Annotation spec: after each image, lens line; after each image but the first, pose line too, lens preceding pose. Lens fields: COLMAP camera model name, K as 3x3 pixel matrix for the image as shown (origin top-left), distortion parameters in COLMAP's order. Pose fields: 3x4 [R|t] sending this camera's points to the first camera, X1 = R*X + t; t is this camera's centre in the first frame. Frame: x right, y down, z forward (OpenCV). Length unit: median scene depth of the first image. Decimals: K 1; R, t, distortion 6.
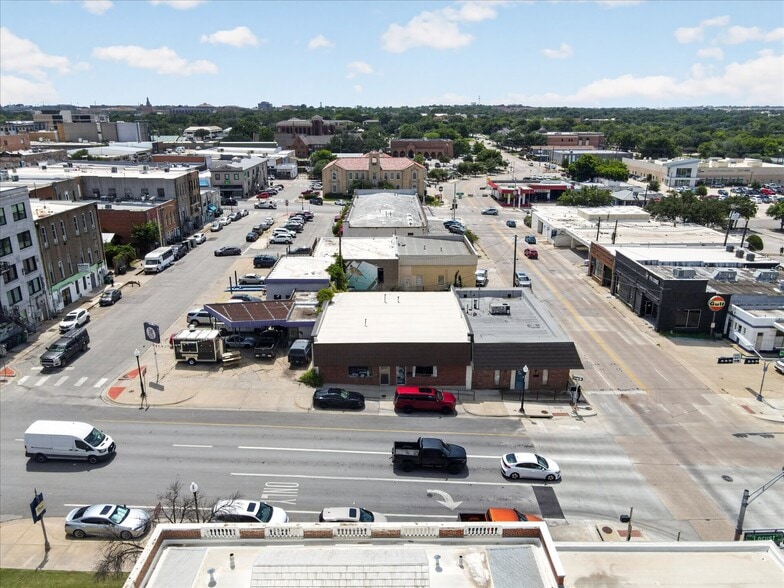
lens RADIAL K [[576.3, 0, 391.7], [0, 576.3, 293.1], [0, 0, 1]] dist [0.000098, 0.028509]
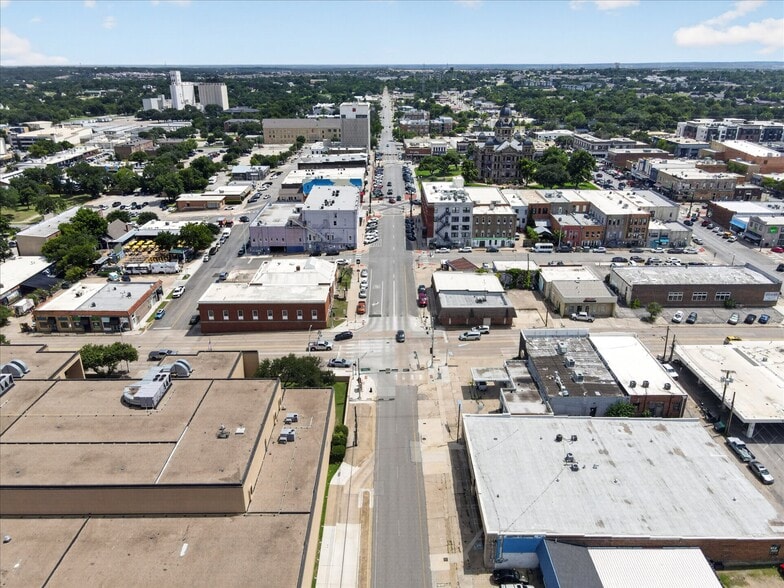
lens RADIAL K [[576.3, 0, 391.2], [0, 576.3, 294.5], [0, 0, 1]] dist [0.000098, 0.028509]
pose [[-0.003414, 0.374282, -0.927309, 2.544084], [-0.301128, 0.883886, 0.357864, -0.778679], [0.953578, 0.280461, 0.109689, 0.457152]]
